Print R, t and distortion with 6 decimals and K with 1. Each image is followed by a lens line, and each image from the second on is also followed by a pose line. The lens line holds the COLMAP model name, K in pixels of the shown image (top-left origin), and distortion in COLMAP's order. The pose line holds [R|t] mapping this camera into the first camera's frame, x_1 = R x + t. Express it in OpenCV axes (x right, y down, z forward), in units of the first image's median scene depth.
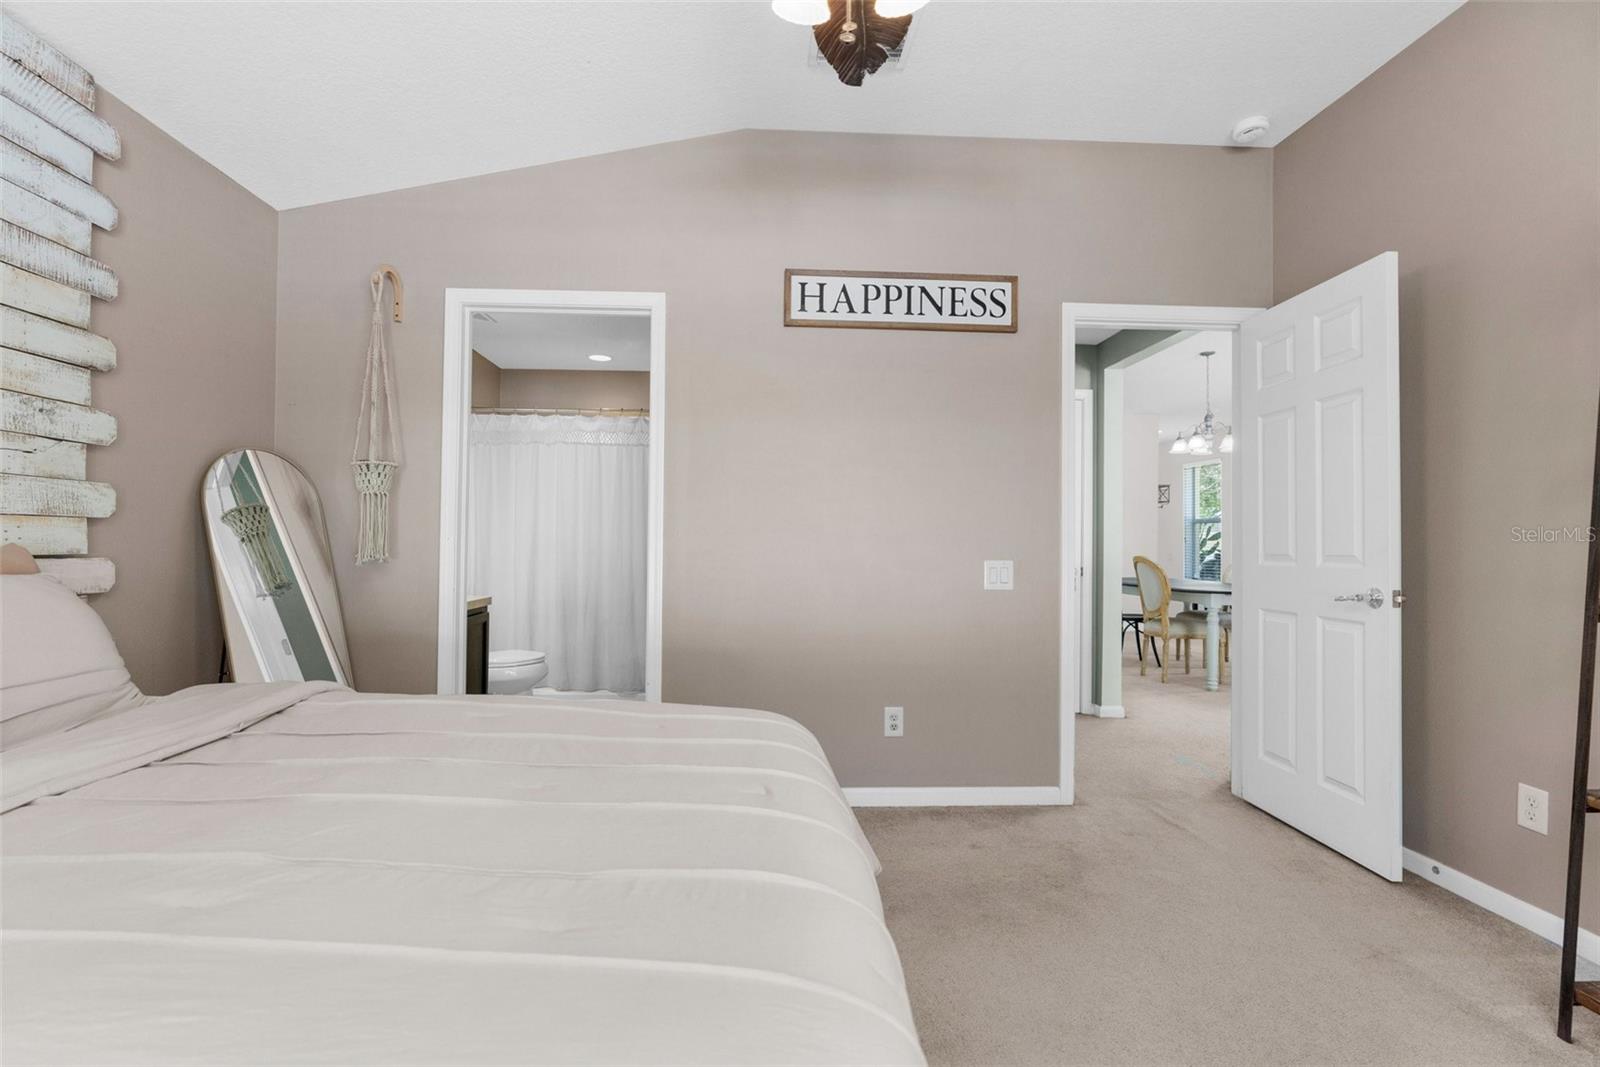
lens RADIAL K [[738.8, 0, 796.3], [0, 738.8, 529.0], [0, 0, 1]] dist [-0.006194, 0.000710]
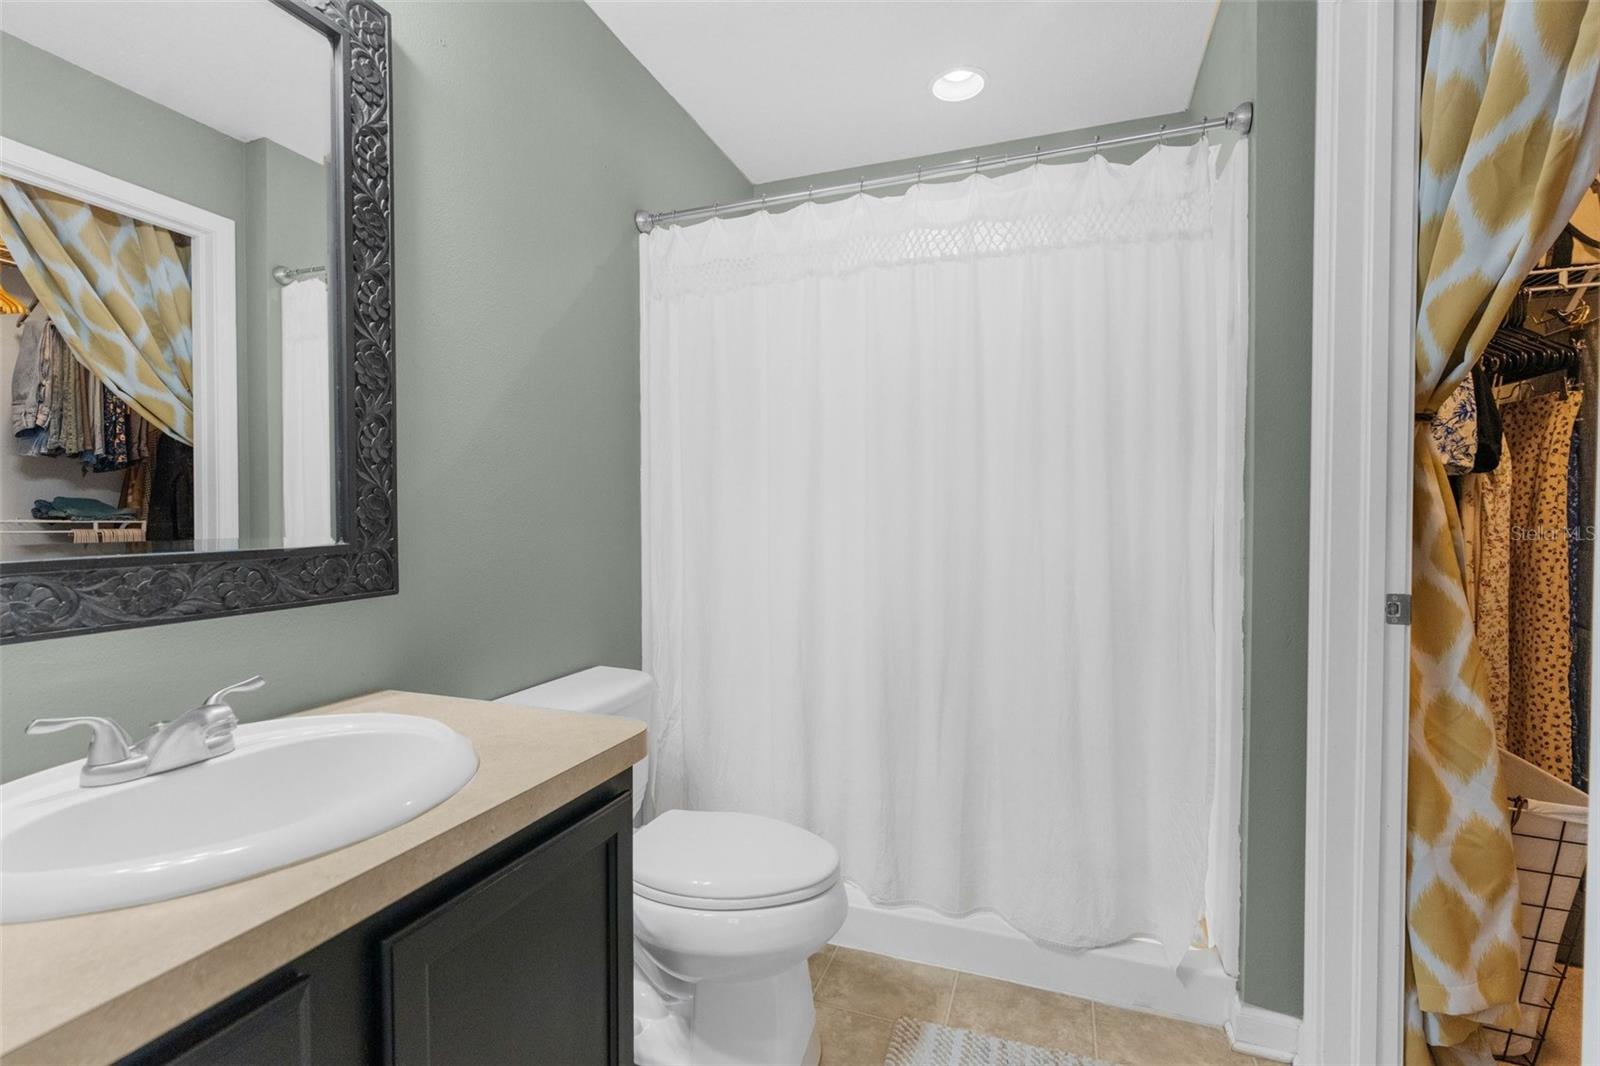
lens RADIAL K [[738.8, 0, 798.5], [0, 738.8, 530.6], [0, 0, 1]] dist [-0.006194, 0.000710]
pose [[0.922454, -0.004927, -0.386075, -0.648501], [0.016318, 0.999523, 0.026232, 0.028139], [0.385762, -0.030497, 0.922094, 1.965357]]
